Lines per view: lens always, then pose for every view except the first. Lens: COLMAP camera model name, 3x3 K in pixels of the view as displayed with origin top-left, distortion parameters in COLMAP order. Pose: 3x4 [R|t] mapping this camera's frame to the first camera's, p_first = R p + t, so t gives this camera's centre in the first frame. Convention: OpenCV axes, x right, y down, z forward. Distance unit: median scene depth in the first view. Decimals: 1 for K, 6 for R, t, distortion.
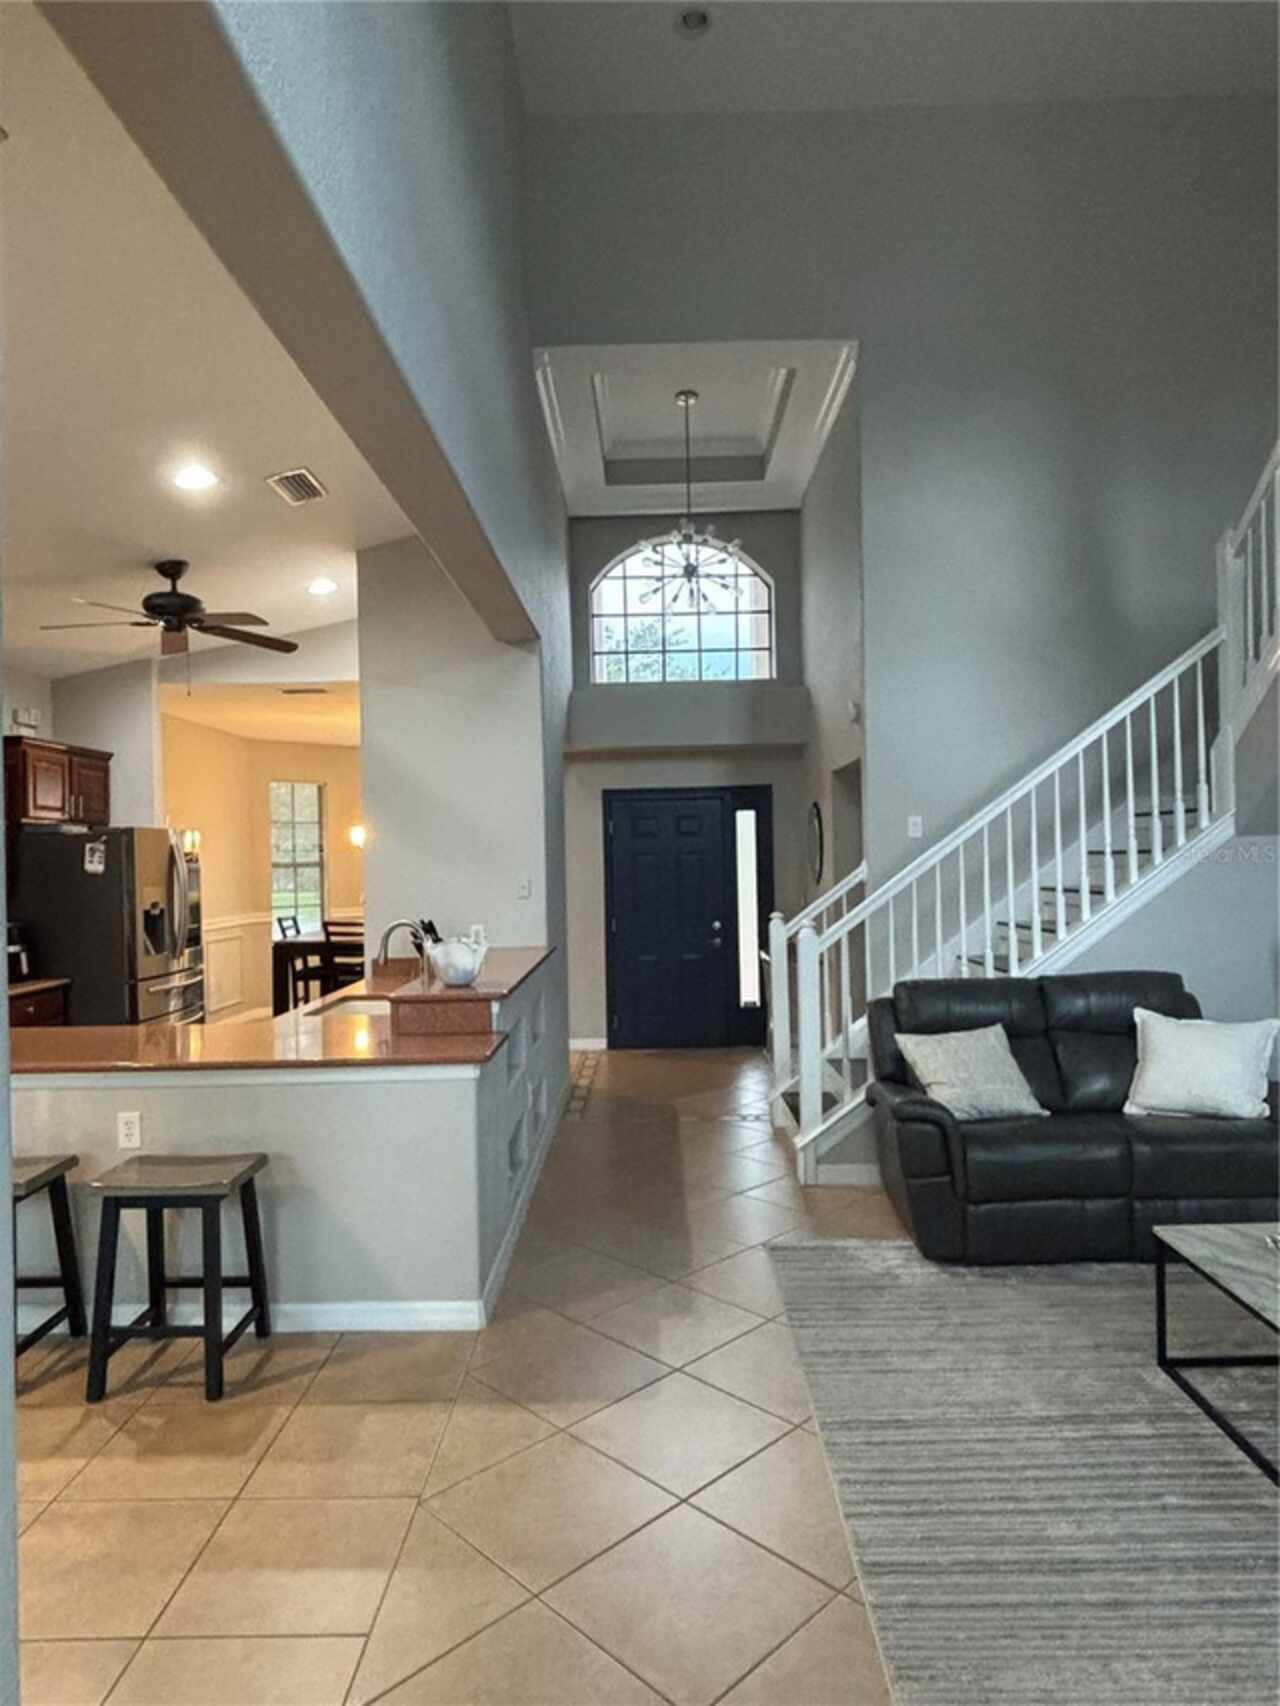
lens RADIAL K [[1032.1, 0, 650.4], [0, 1032.1, 860.5], [0, 0, 1]] dist [-0.001281, -0.002553]
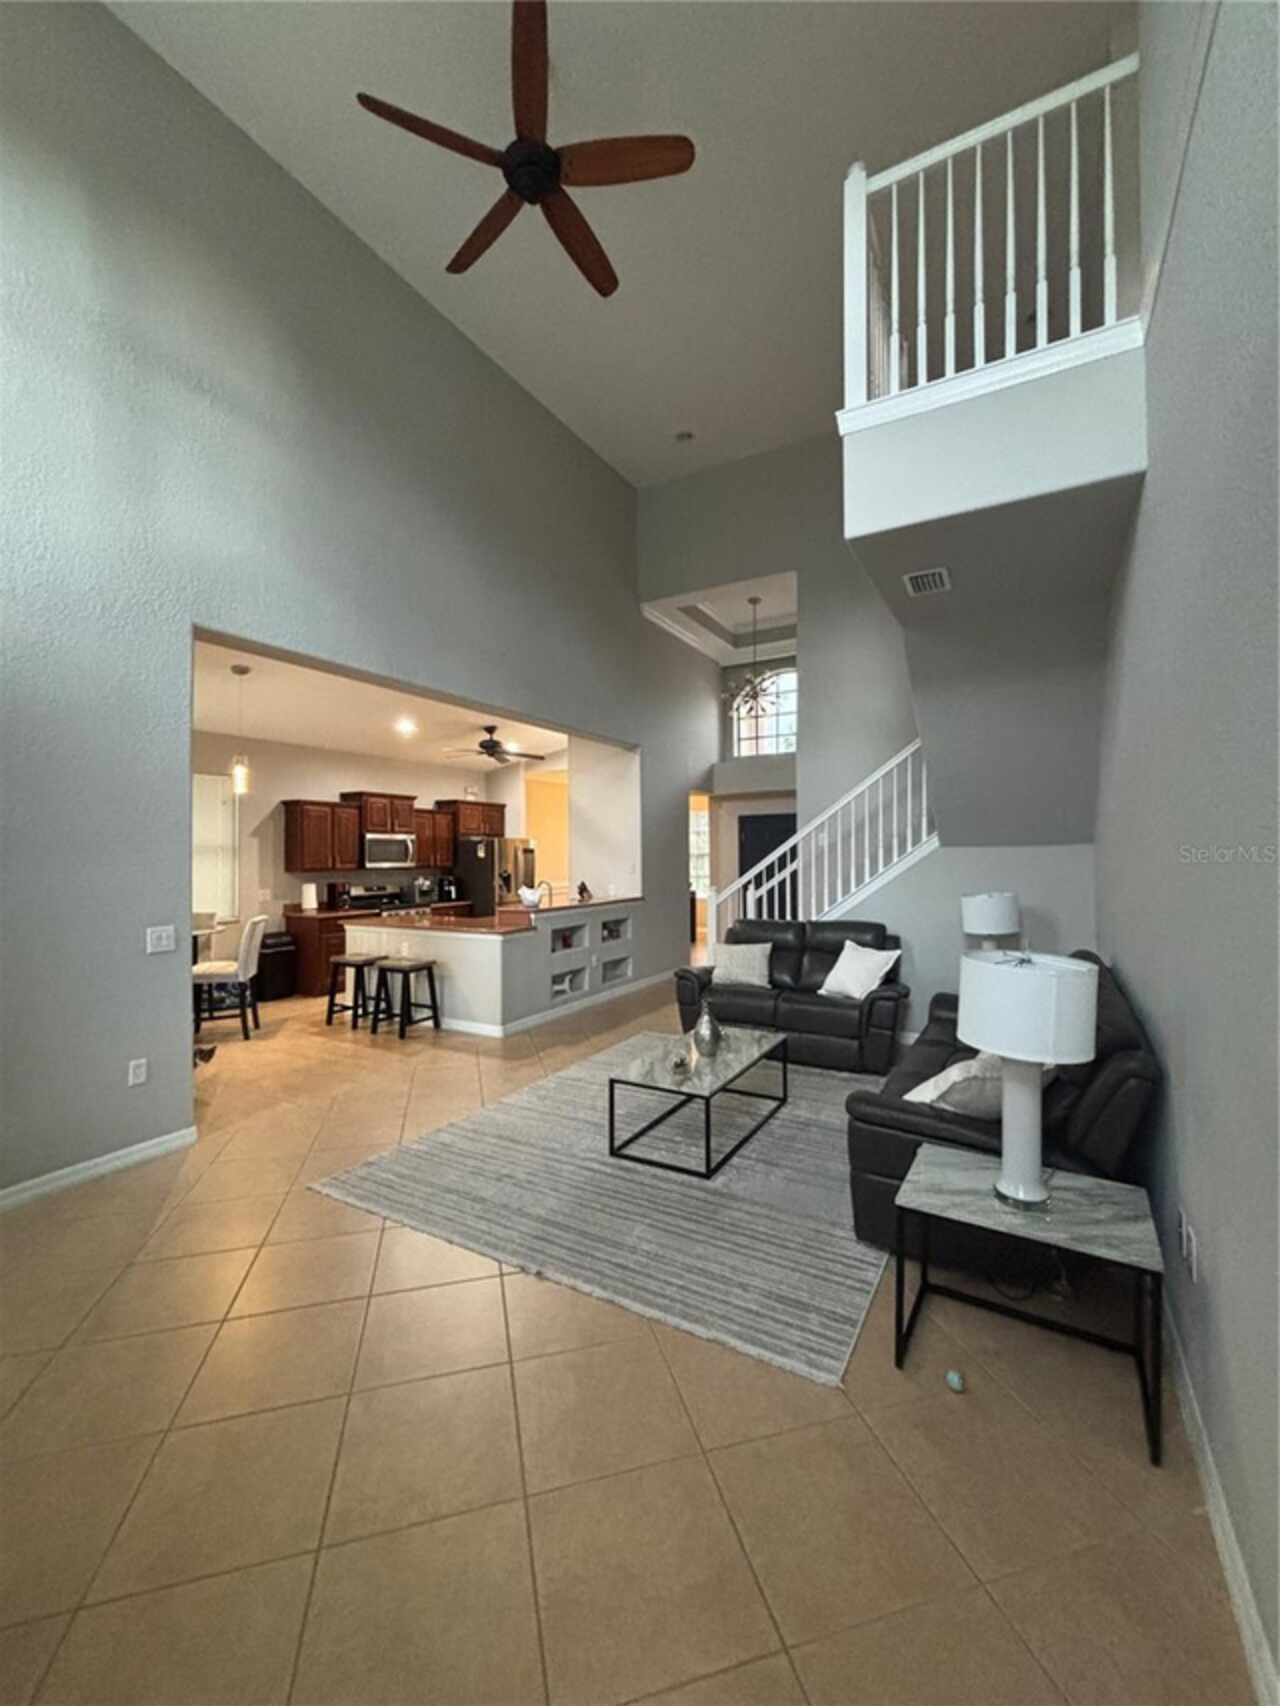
lens RADIAL K [[686.4, 0, 649.2], [0, 686.4, 866.7], [0, 0, 1]] dist [0.001268, 0.001042]
pose [[0.865681, 0.021813, -0.500121, 0.729022], [-0.009725, 0.999594, 0.026764, -0.015275], [0.500502, -0.018305, 0.865542, -0.207216]]
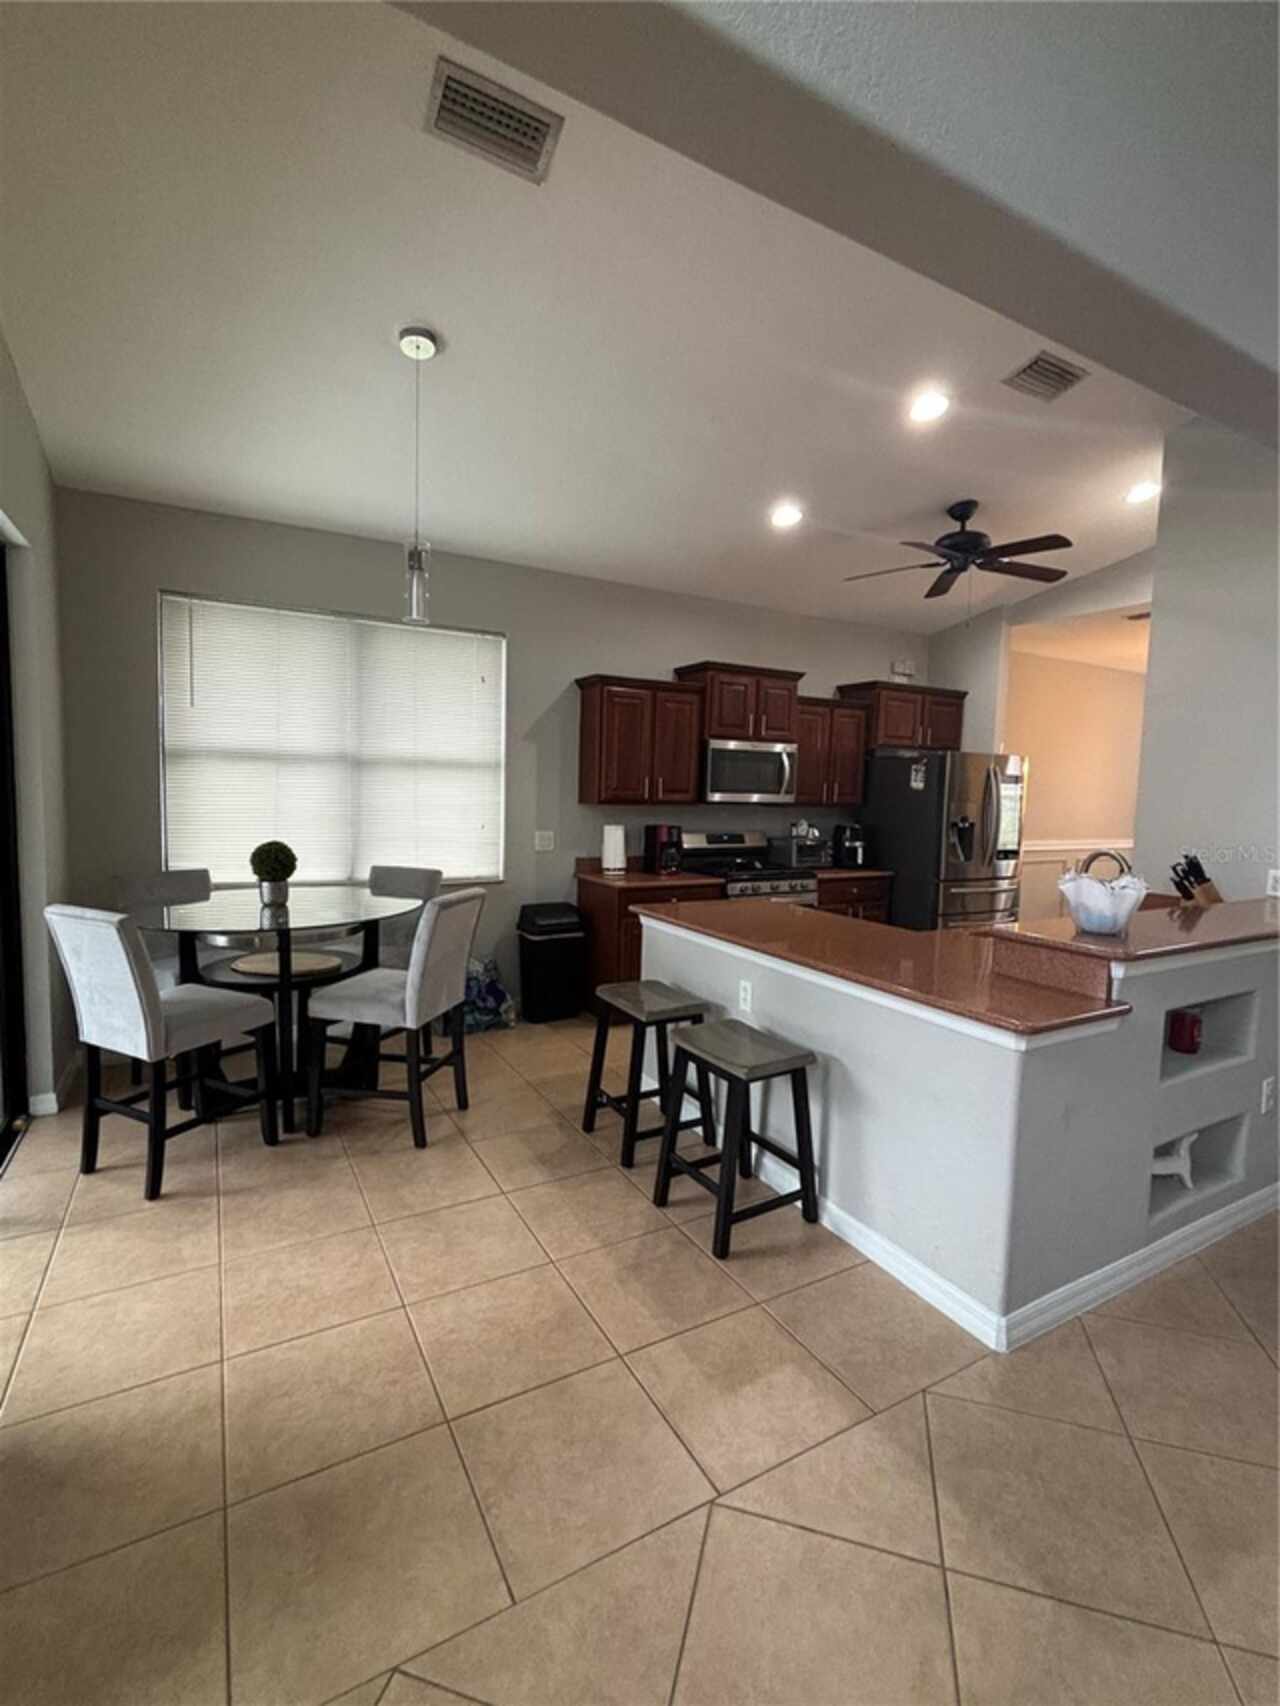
lens RADIAL K [[765.8, 0, 652.1], [0, 765.8, 856.6], [0, 0, 1]] dist [0.002400, -0.000364]
pose [[0.490302, 0.107584, -0.864887, 0.133733], [-0.034037, 0.993959, 0.104344, 0.009442], [0.870887, -0.021722, 0.491002, 0.347036]]
